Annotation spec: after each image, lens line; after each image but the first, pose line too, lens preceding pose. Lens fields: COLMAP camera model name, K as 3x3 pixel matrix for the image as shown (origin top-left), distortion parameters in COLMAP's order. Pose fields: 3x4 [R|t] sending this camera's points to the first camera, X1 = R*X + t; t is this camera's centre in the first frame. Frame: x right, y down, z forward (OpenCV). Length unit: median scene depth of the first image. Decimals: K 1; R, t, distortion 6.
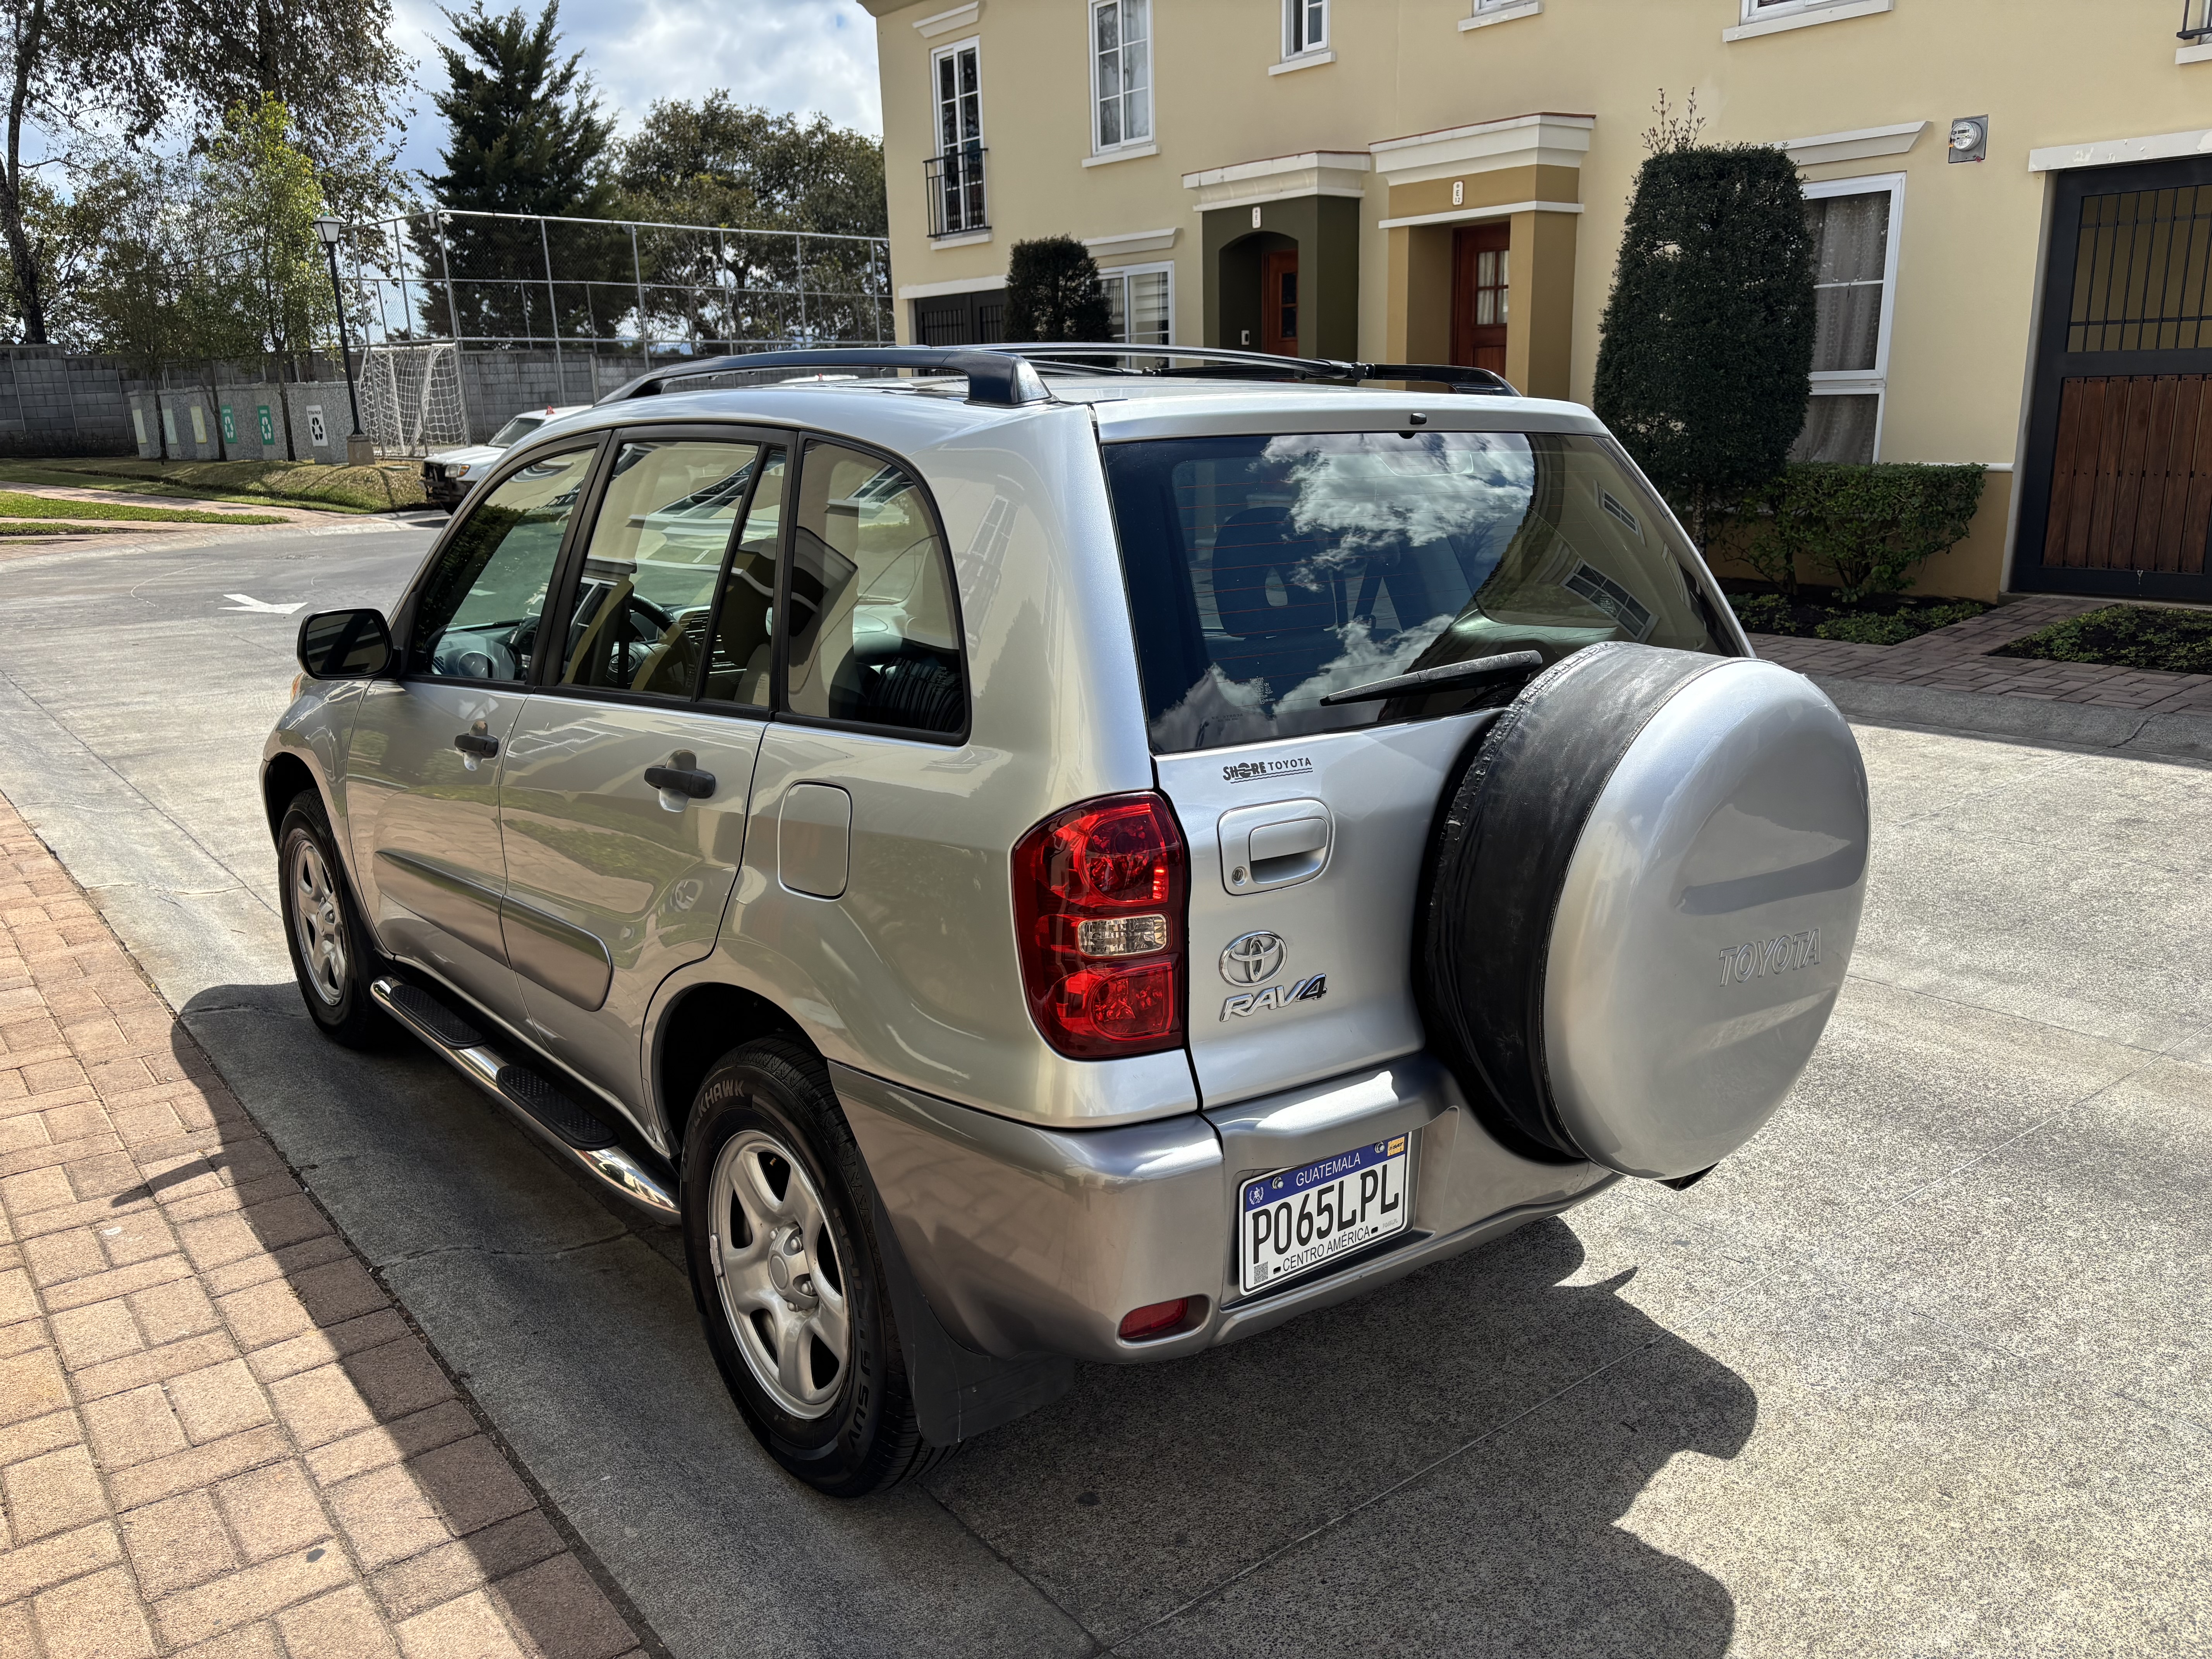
lens RADIAL K [[1725.4, 0, 1106.0], [0, 1725.4, 829.5], [0, 0, 1]] dist [0.019226, -0.004635]
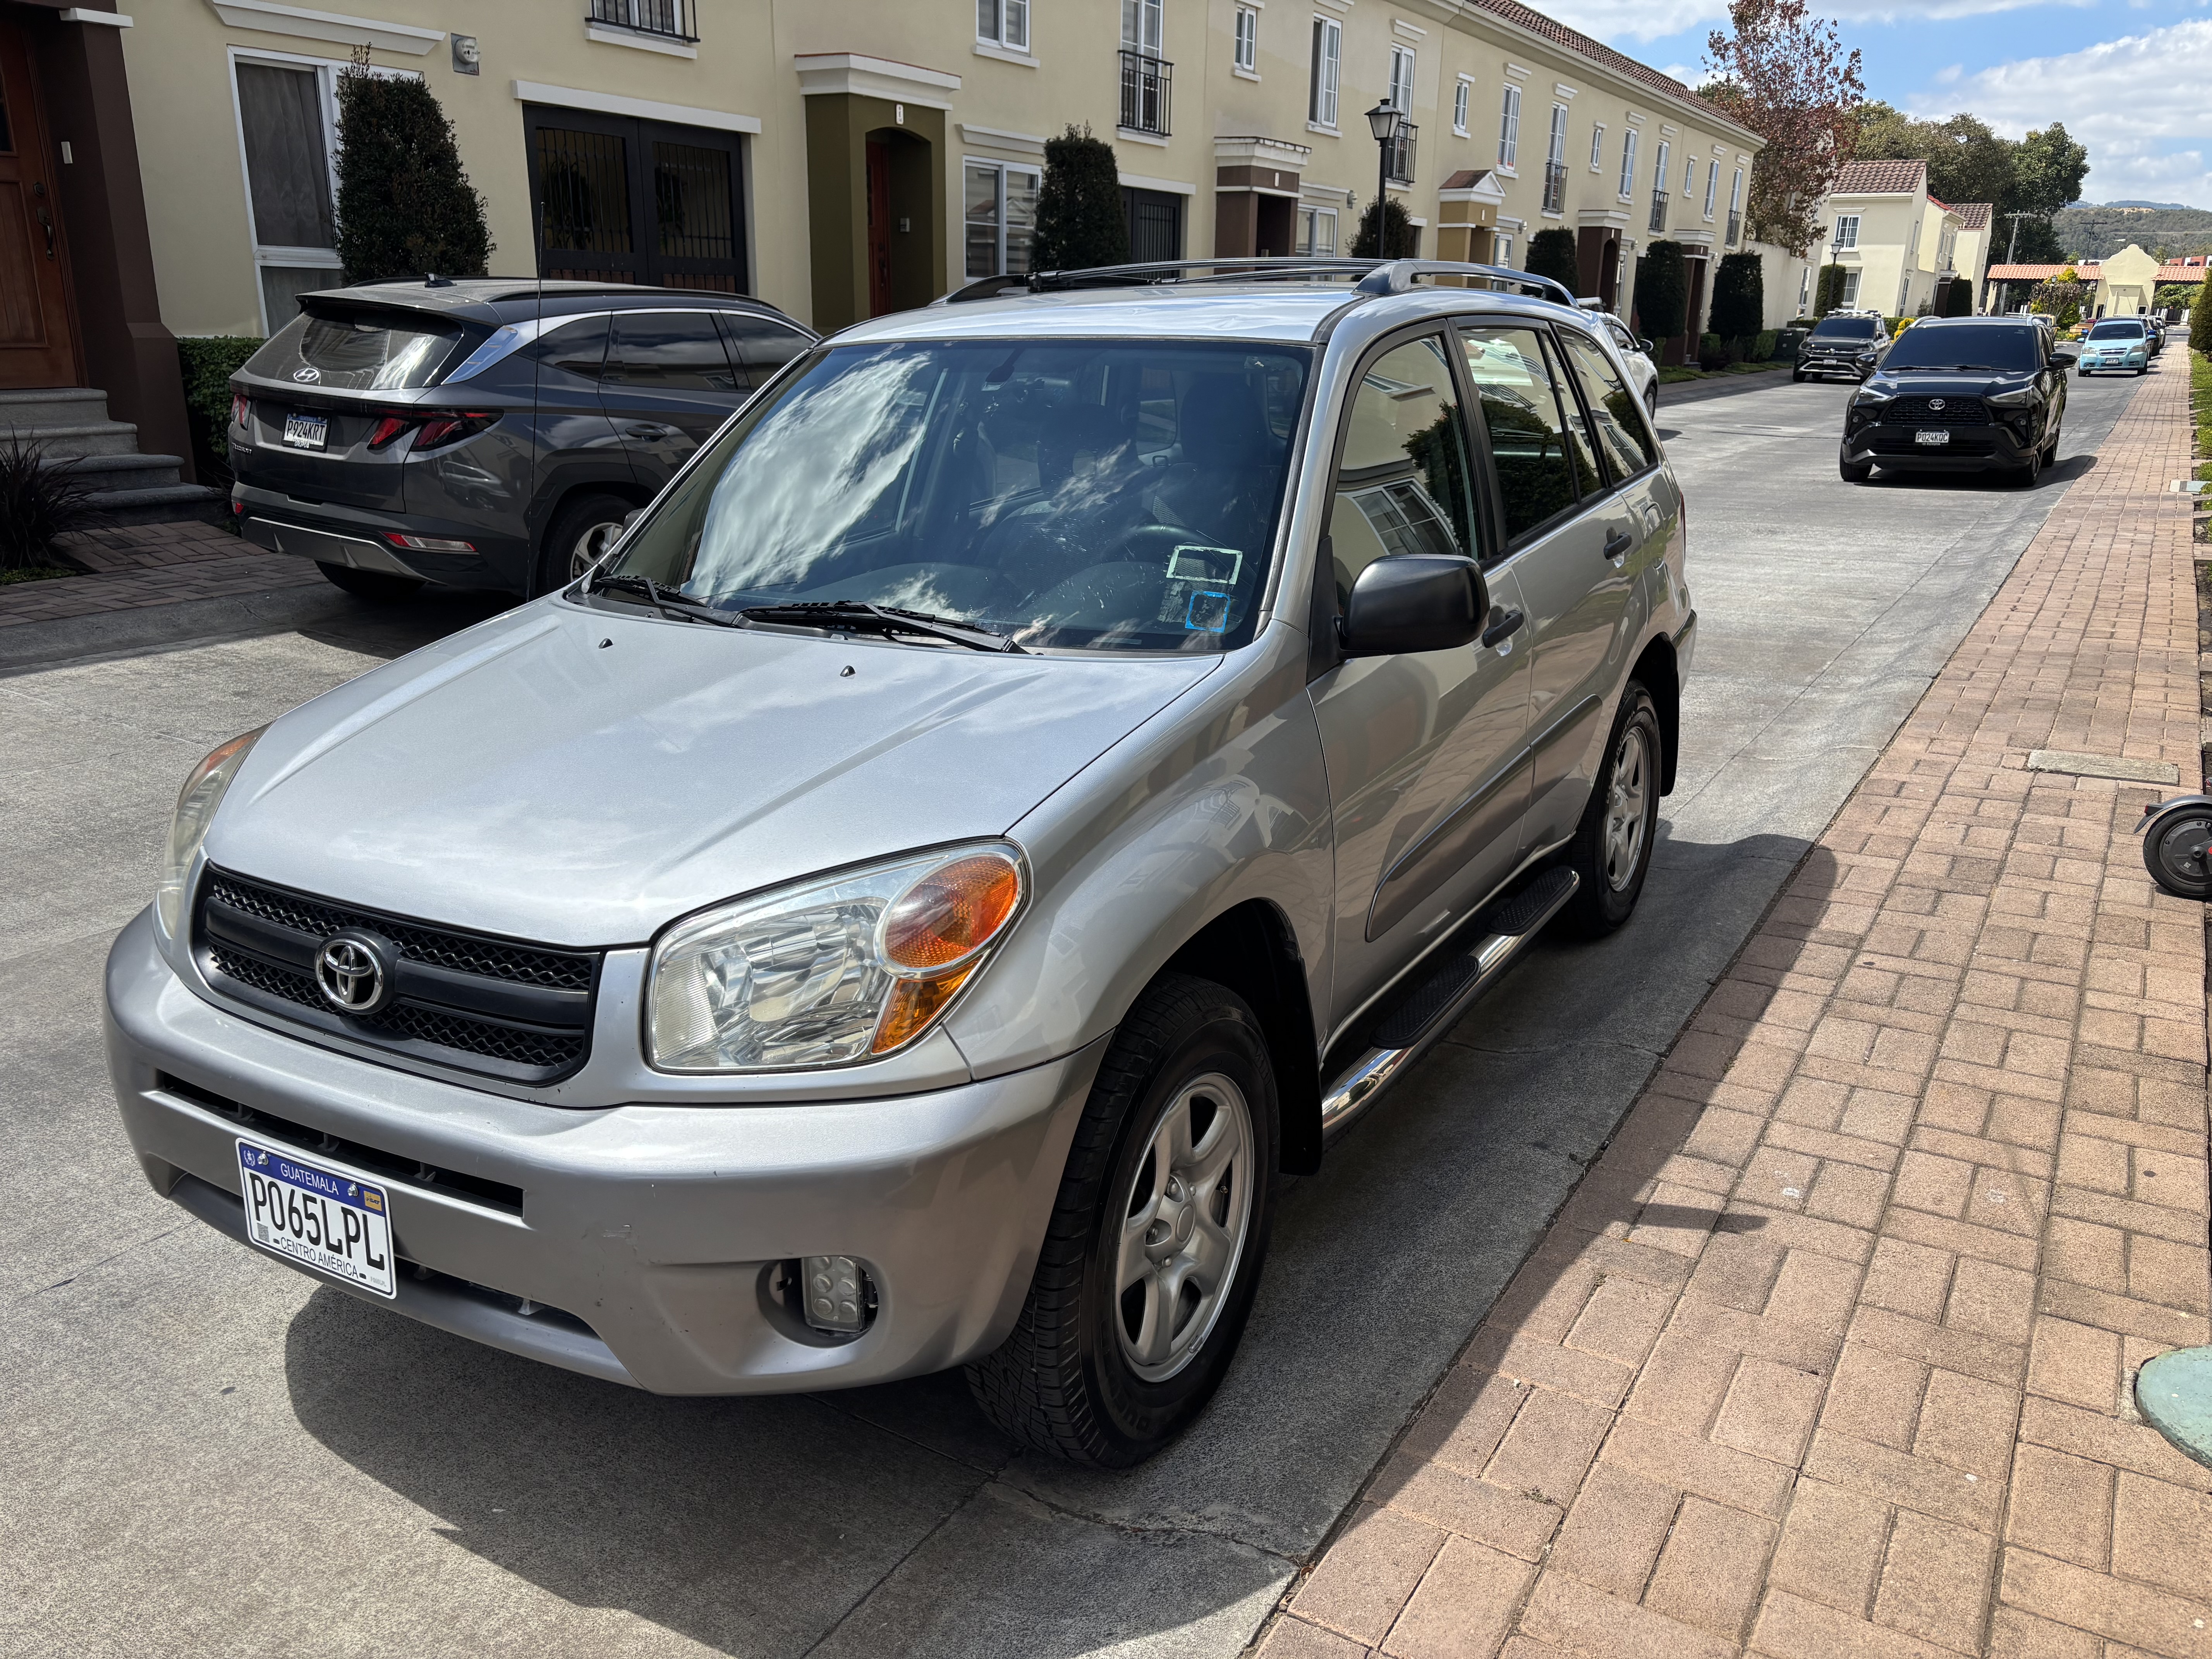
lens RADIAL K [[1666.0, 0, 1115.0], [0, 1666.0, 813.8], [0, 0, 1]] dist [0.034419, -0.031075]
pose [[-0.353457, -0.244560, 0.902916, -1.267878], [0.241718, 0.908563, 0.340713, -0.364823], [-0.903682, 0.338679, -0.262024, 1.572972]]
